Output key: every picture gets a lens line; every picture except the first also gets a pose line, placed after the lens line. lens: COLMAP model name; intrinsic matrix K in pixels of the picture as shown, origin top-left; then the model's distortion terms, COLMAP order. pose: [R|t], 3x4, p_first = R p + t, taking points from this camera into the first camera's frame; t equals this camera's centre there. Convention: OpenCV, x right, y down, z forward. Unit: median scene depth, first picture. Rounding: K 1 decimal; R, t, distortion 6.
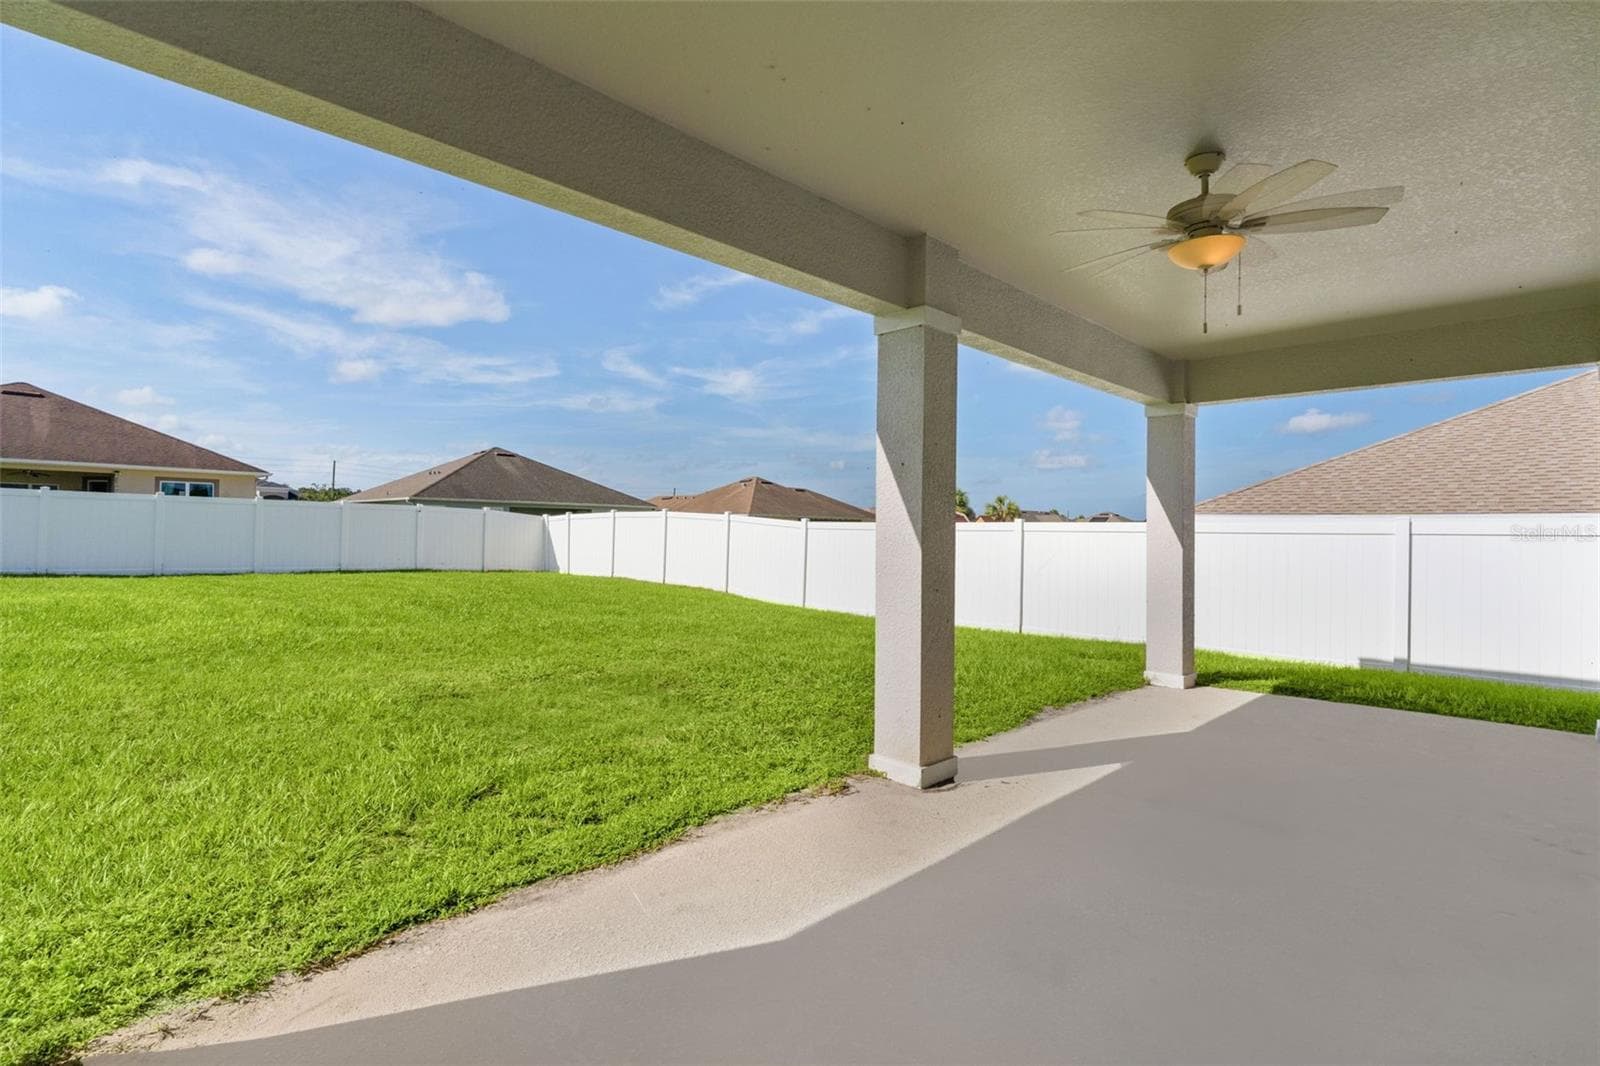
lens RADIAL K [[771.4, 0, 790.7], [0, 771.4, 511.0], [0, 0, 1]] dist [0.019873, -0.000138]
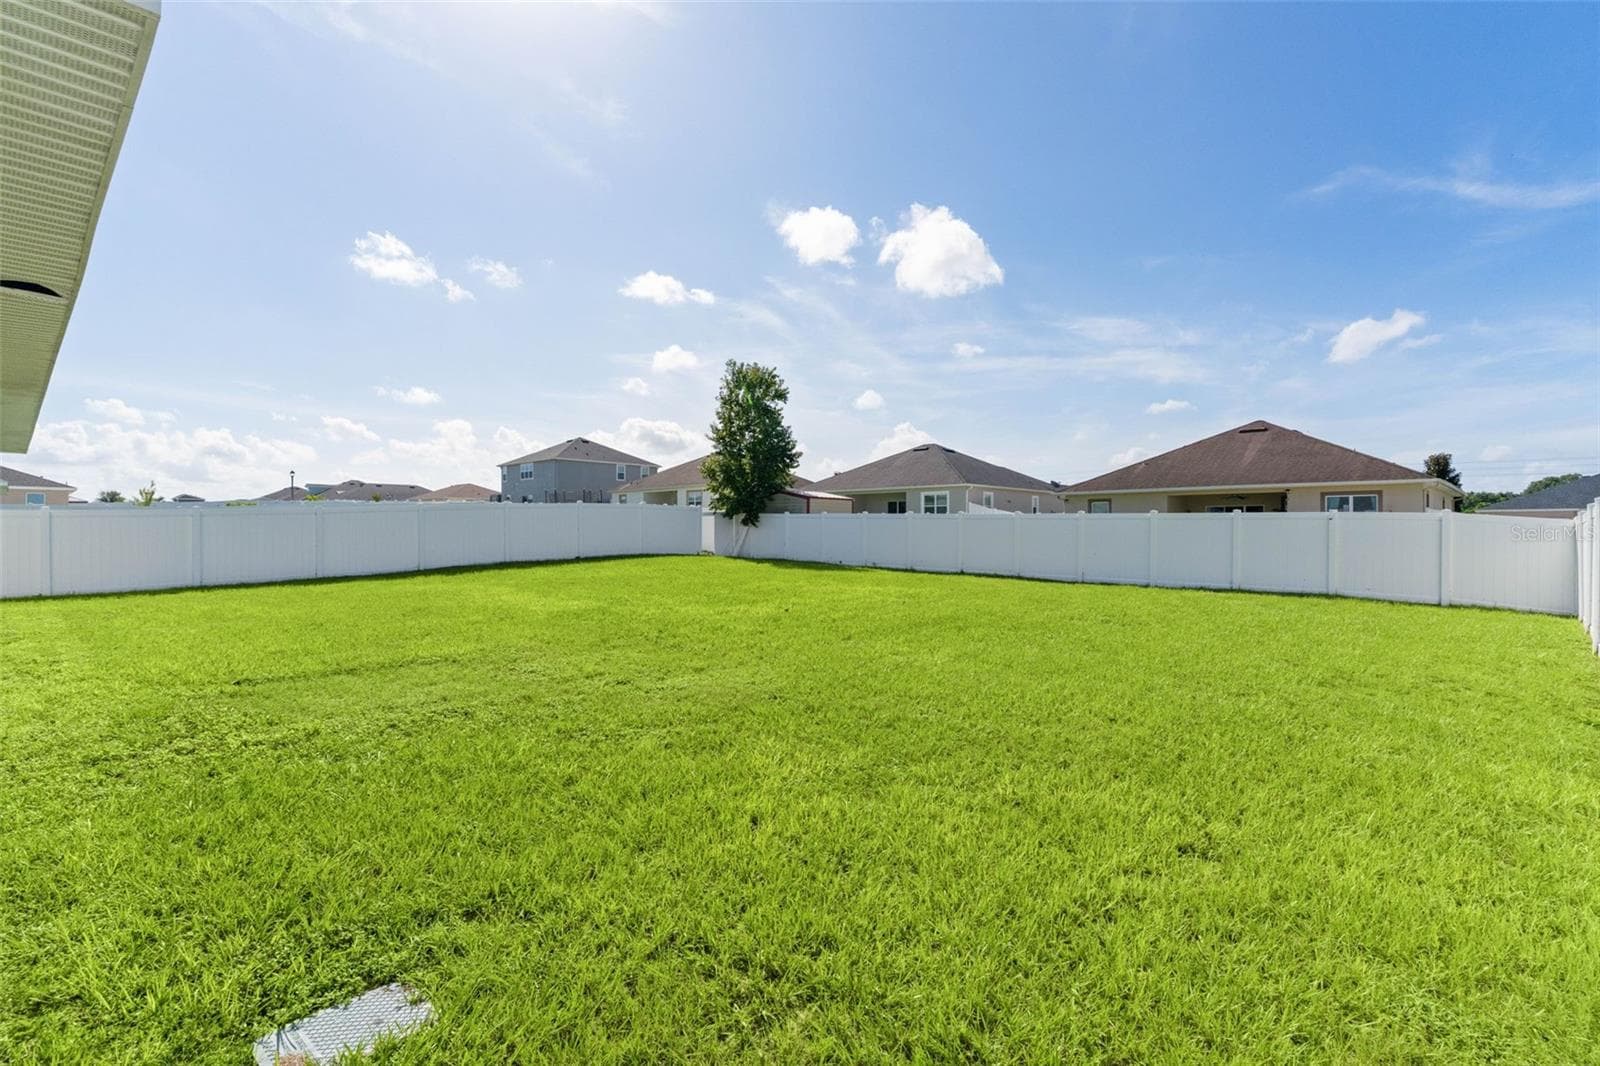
lens RADIAL K [[801.2, 0, 810.4], [0, 801.2, 532.2], [0, 0, 1]] dist [-0.001271, 0.000218]
pose [[0.016947, -0.021800, -0.999619, 0.080319], [0.023005, 0.999506, -0.021408, 0.005443], [0.999592, -0.022633, 0.017440, 0.127995]]
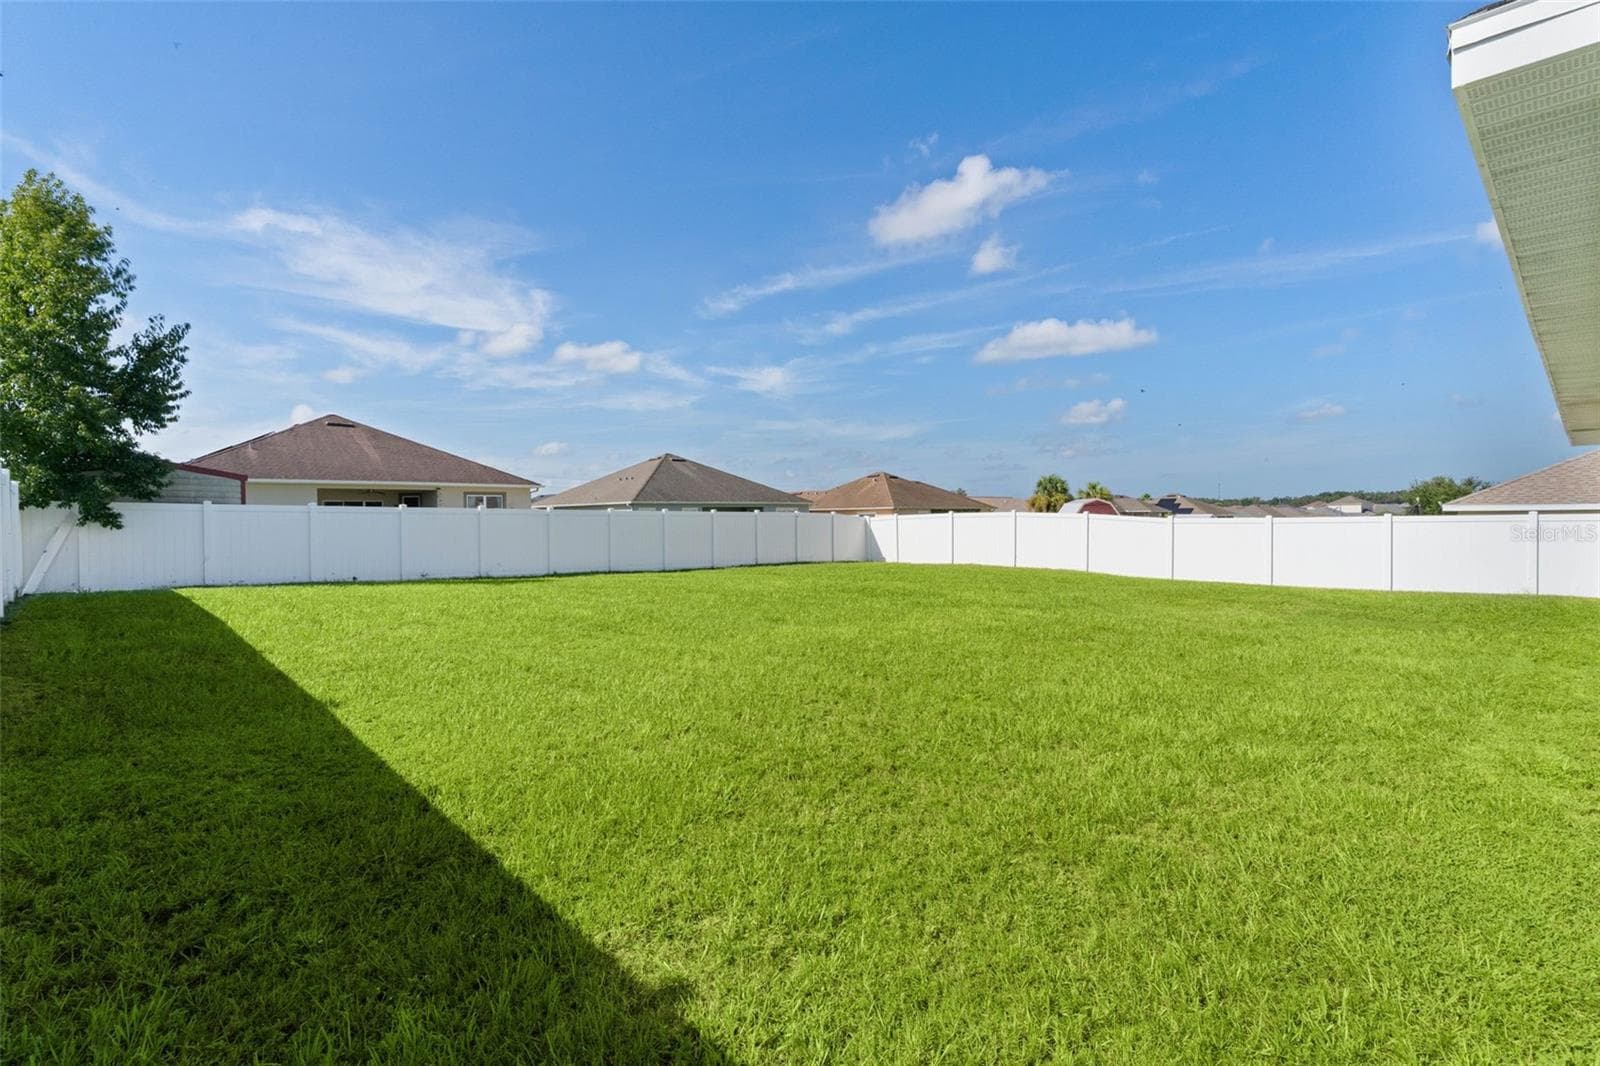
lens RADIAL K [[749.4, 0, 778.3], [0, 749.4, 384.1], [0, 0, 1]] dist [0.002036, 0.000169]
pose [[0.999395, -0.032175, -0.013230, -0.118546], [0.029806, 0.988032, -0.151339, -0.007277], [0.017941, 0.150853, 0.988393, -0.069485]]
